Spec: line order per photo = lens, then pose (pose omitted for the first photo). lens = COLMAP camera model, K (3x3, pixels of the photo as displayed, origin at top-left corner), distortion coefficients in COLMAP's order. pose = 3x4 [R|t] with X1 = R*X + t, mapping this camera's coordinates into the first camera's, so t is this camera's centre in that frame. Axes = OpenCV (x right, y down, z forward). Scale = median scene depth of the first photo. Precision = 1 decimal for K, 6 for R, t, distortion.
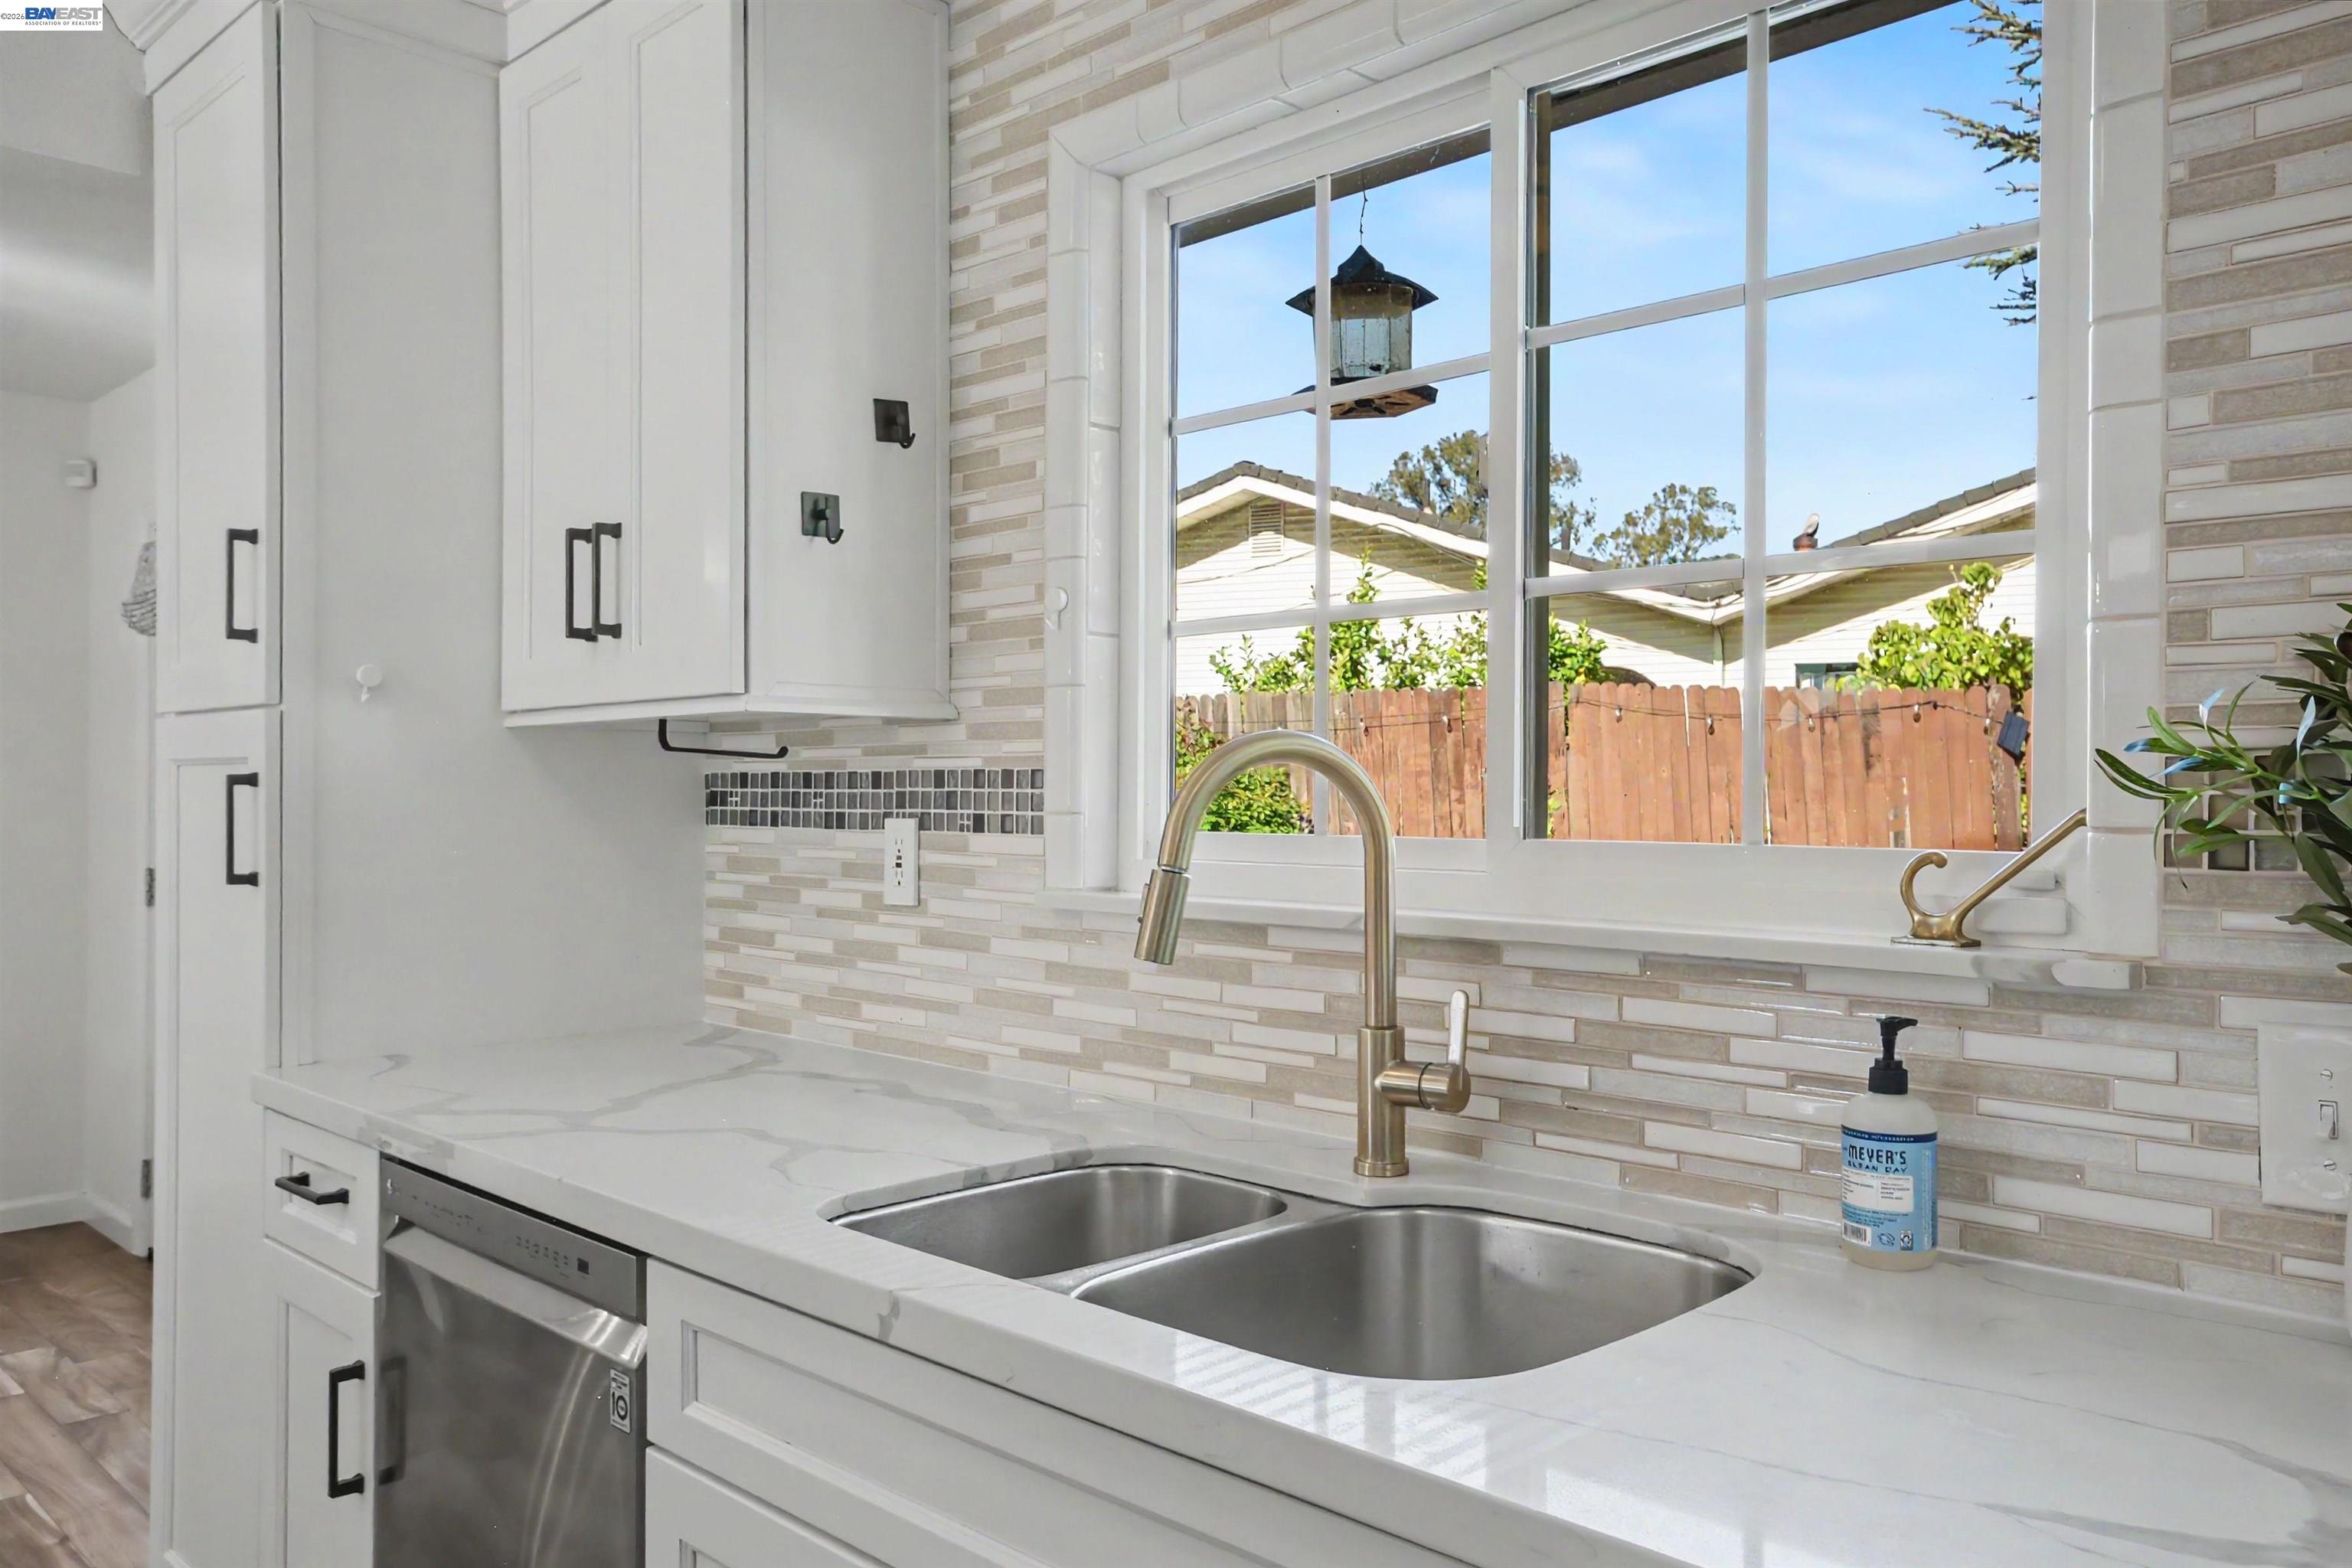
lens RADIAL K [[1698.3, 0, 1200.0], [0, 1698.3, 781.5], [0, 0, 1]] dist [0.015859, 0.015005]
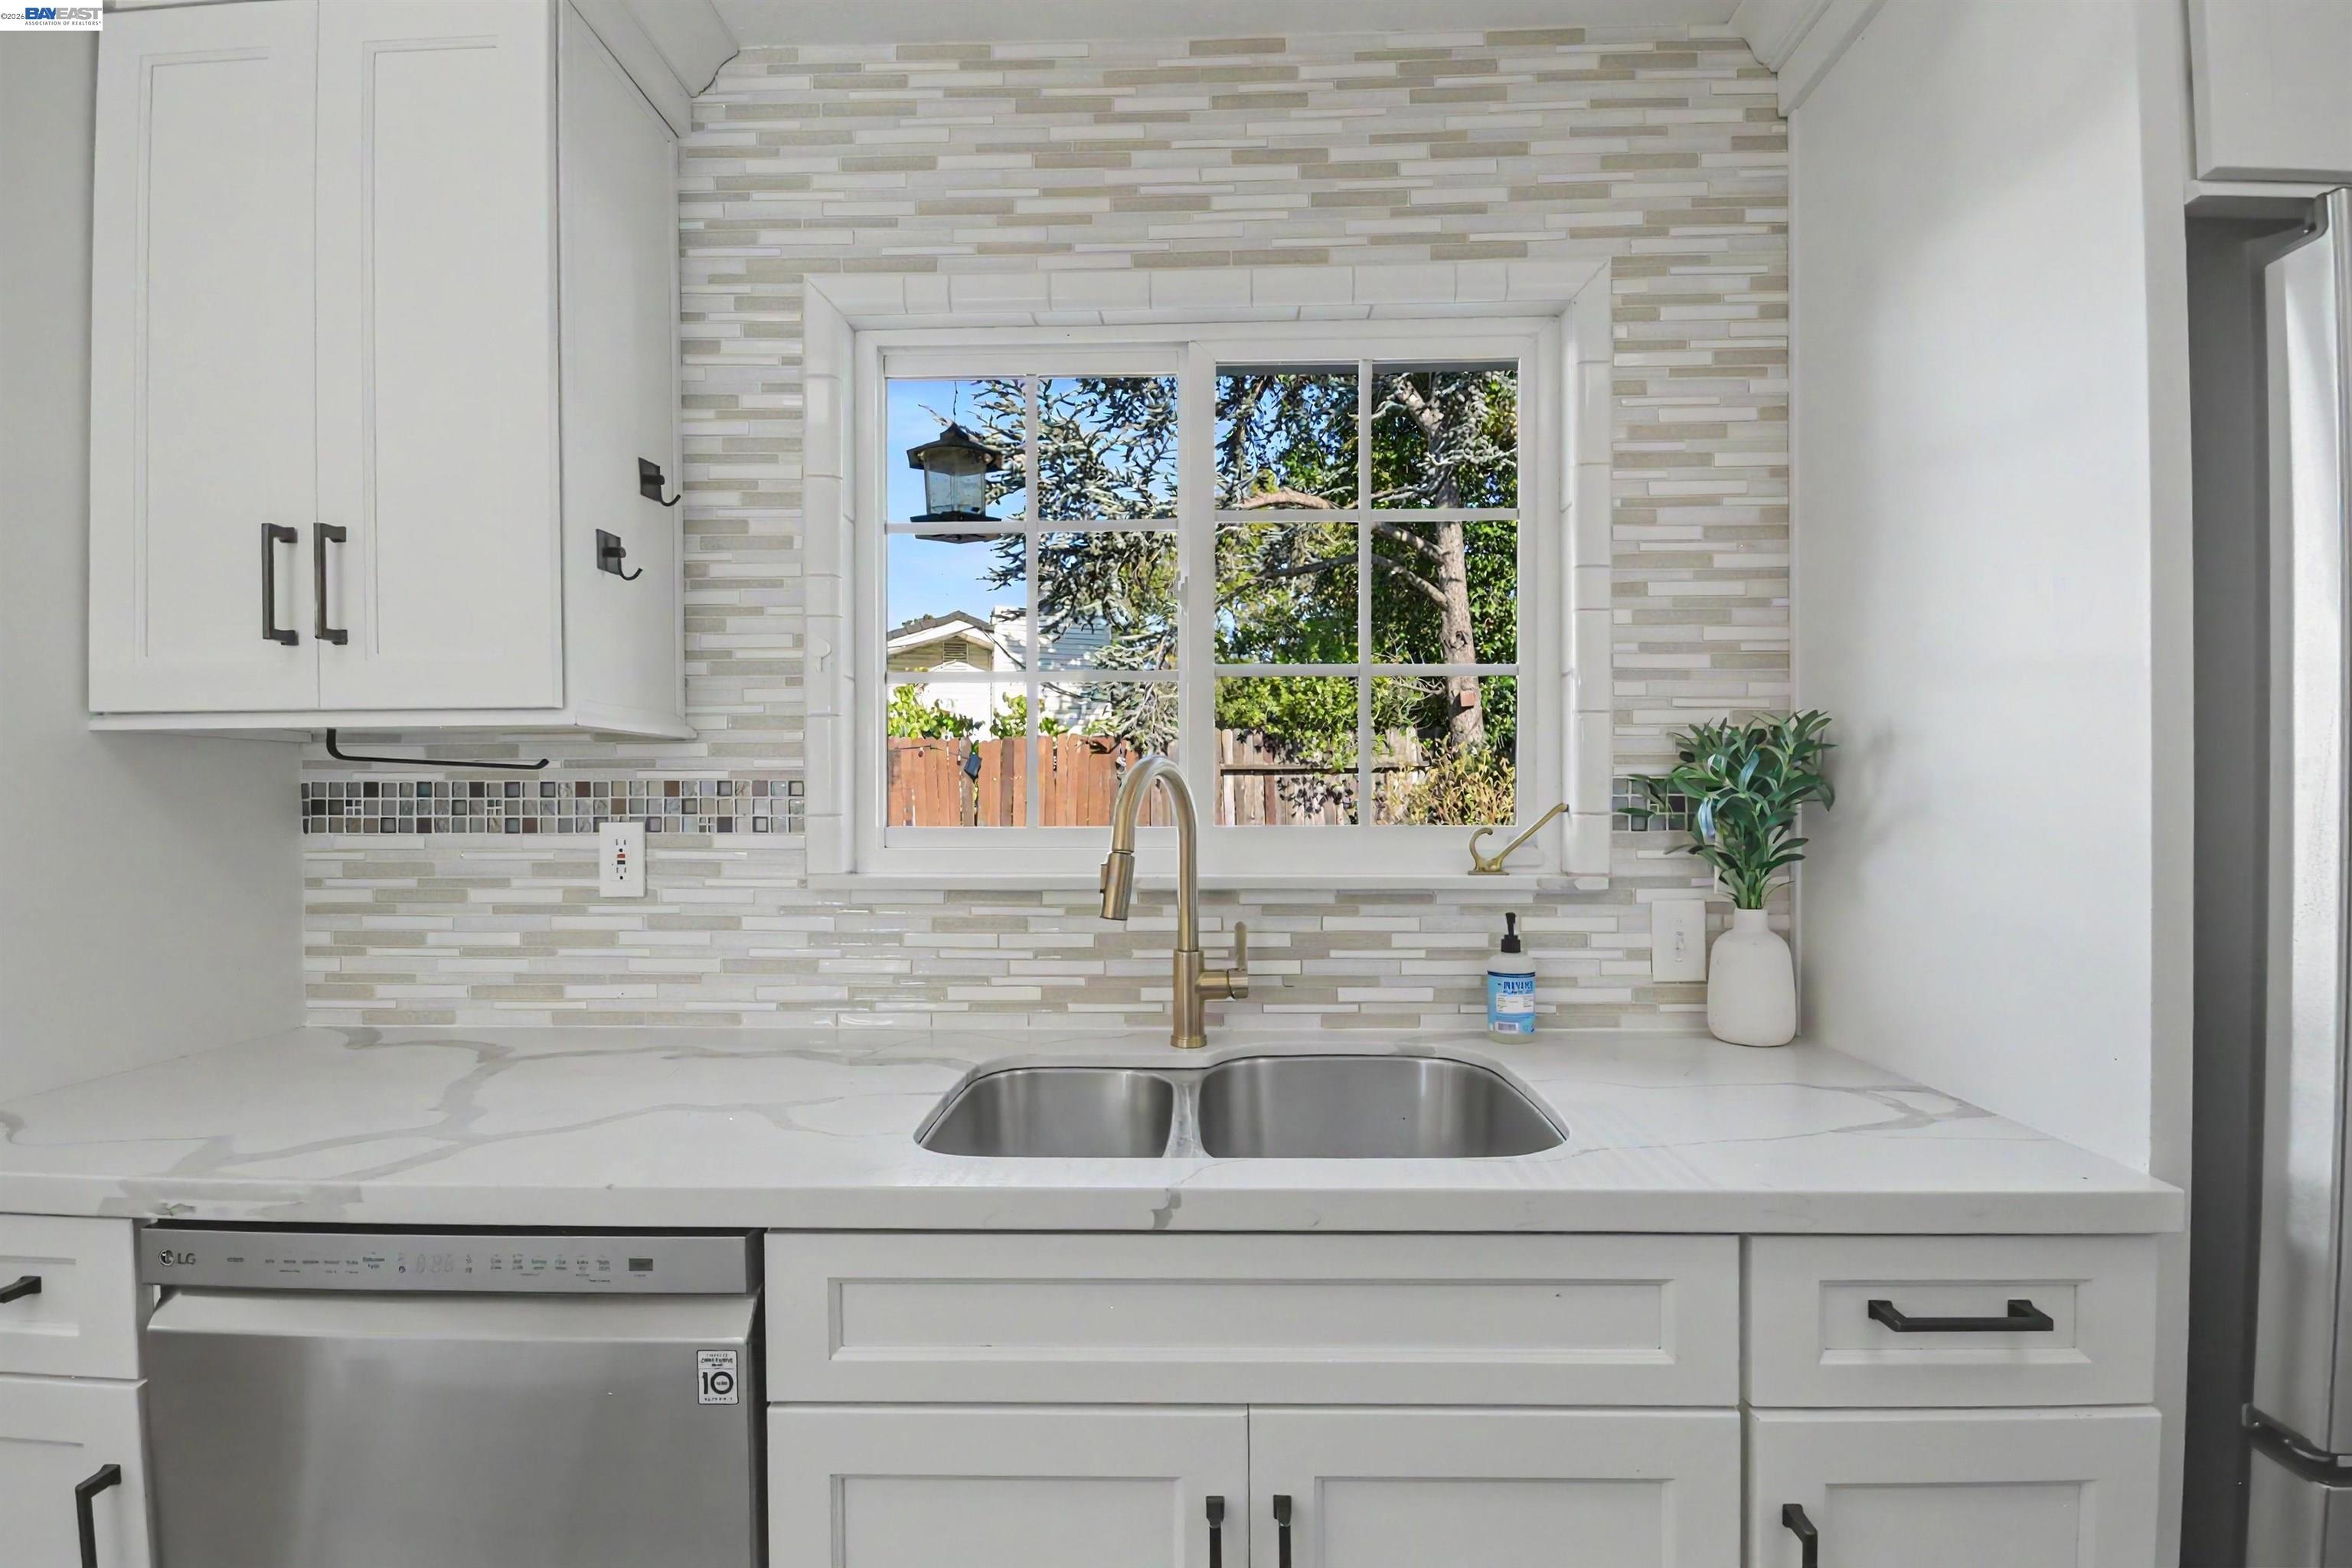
lens RADIAL K [[1052.3, 0, 1198.0], [0, 1052.3, 793.9], [0, 0, 1]] dist [0.000283, -0.003020]
pose [[0.741642, -0.012453, 0.670680, -0.405751], [0.000809, 0.999844, 0.017670, -0.011279], [-0.670795, -0.012562, 0.741536, 0.222514]]
